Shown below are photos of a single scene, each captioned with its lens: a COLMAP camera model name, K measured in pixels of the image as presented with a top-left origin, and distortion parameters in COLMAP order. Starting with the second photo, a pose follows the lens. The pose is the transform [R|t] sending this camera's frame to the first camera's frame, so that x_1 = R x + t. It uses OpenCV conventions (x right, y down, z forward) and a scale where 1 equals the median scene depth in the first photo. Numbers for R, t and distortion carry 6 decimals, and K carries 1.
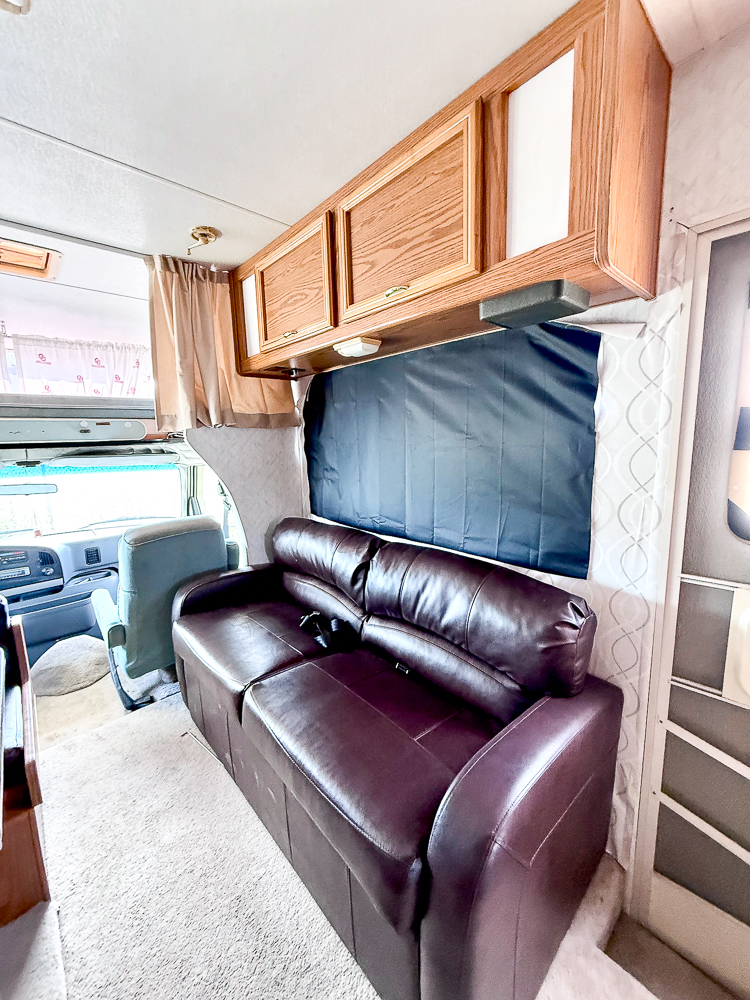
lens RADIAL K [[401.3, 0, 375.5], [0, 401.3, 497.7], [0, 0, 1]] dist [0.000825, 0.000397]
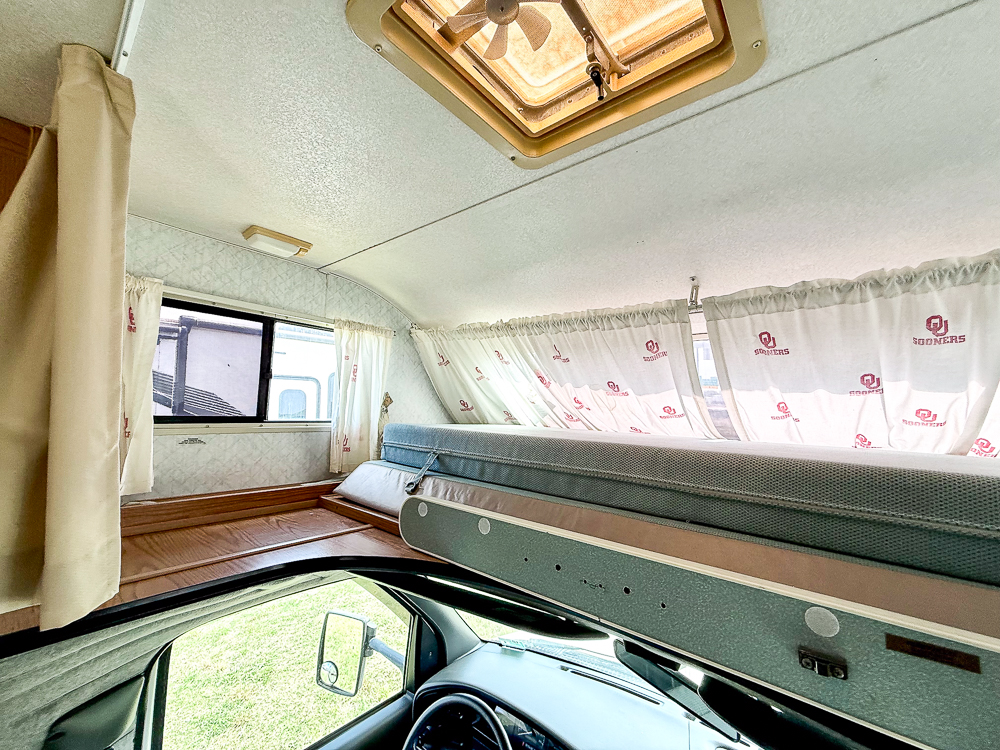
lens RADIAL K [[398.6, 0, 497.6], [0, 398.6, 374.6], [0, 0, 1]] dist [0.000965, 0.000204]
pose [[0.136773, -0.048853, -0.989397, -0.585324], [-0.184996, 0.979952, -0.073960, -0.291484], [0.973175, 0.193150, 0.124993, 0.857612]]
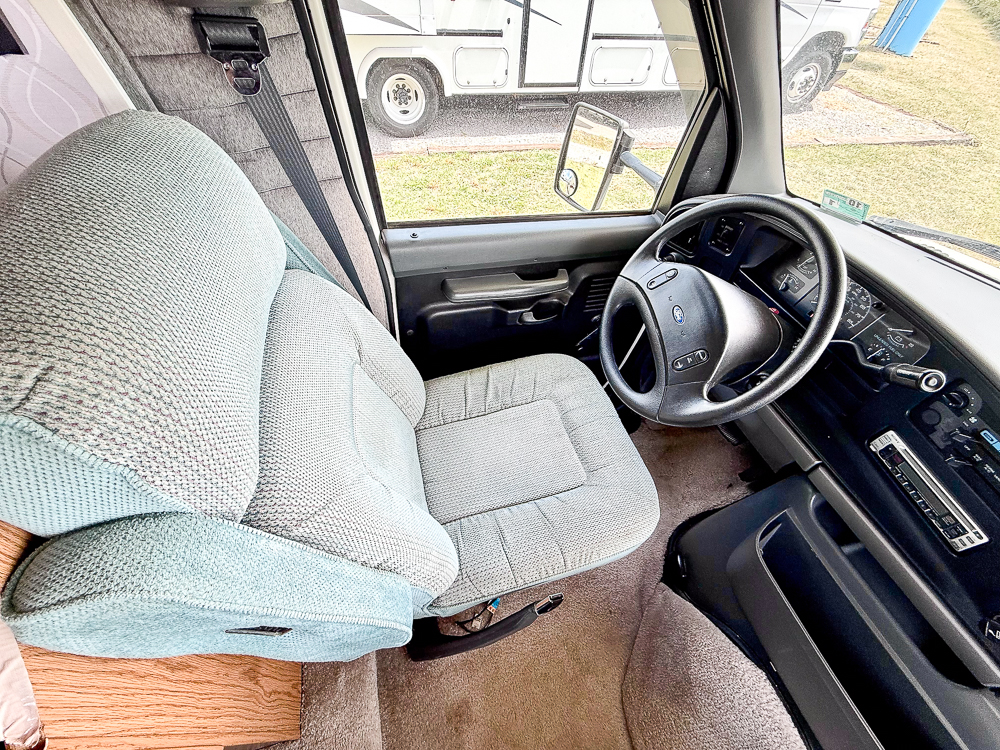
lens RADIAL K [[398.6, 0, 497.6], [0, 398.6, 374.6], [0, 0, 1]] dist [0.000965, 0.000204]
pose [[-0.455855, 0.668005, -0.588188, -0.799119], [-0.189957, 0.572602, 0.797523, -0.007033], [0.869547, 0.475285, -0.134131, 0.889401]]
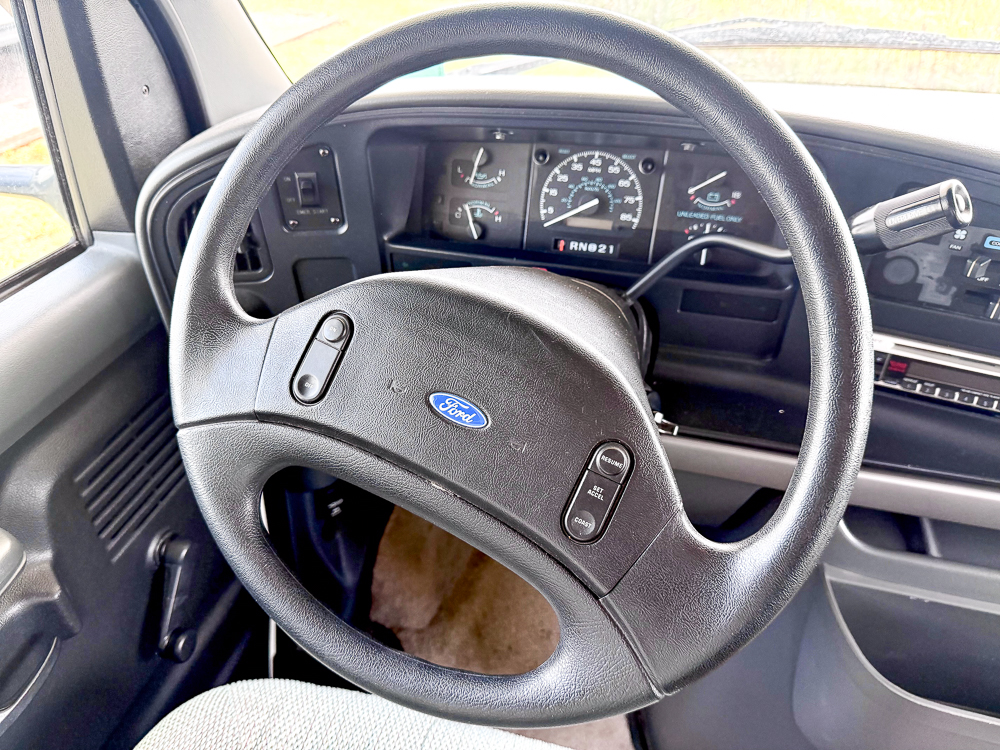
lens RADIAL K [[713.1, 0, 495.3], [0, 713.1, 381.0], [0, 0, 1]] dist [0.006521, -0.002526]
pose [[0.550621, 0.512157, -0.659175, -0.980288], [-0.149541, 0.837408, 0.525723, 0.099142], [0.821251, -0.190901, 0.537683, 0.858580]]
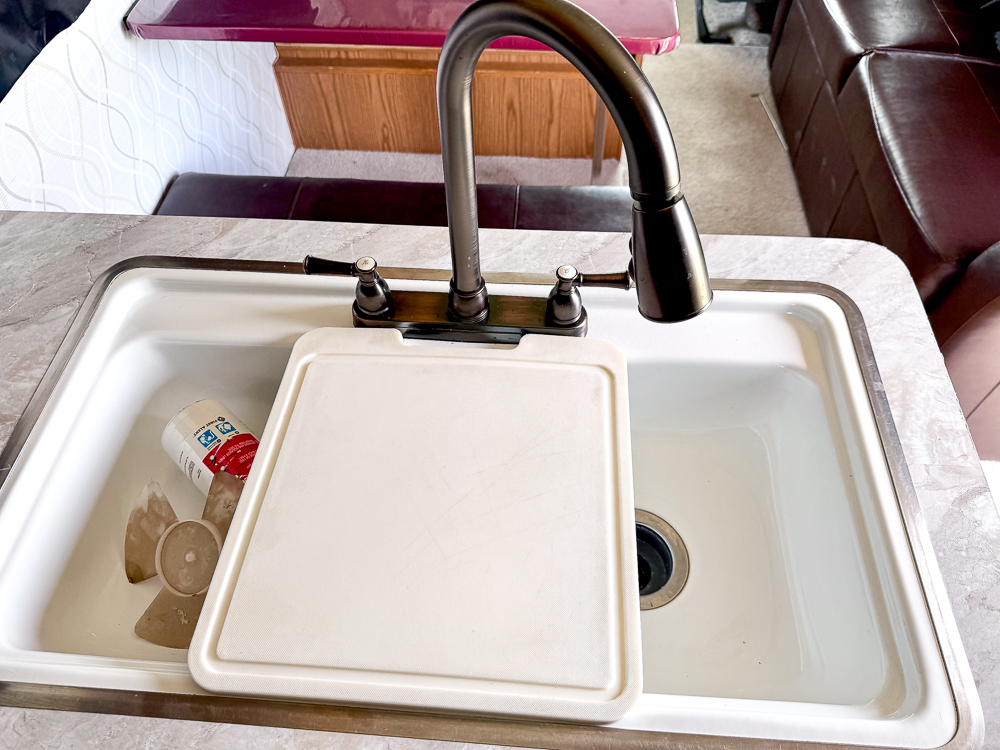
lens RADIAL K [[728.2, 0, 500.0], [0, 728.2, 375.0], [0, 0, 1]] dist [-0.000118, -0.002277]
pose [[0.686406, 0.595588, -0.417279, 0.097100], [-0.120300, 0.658891, 0.742557, -0.048112], [0.717199, -0.459496, 0.523916, -0.336752]]
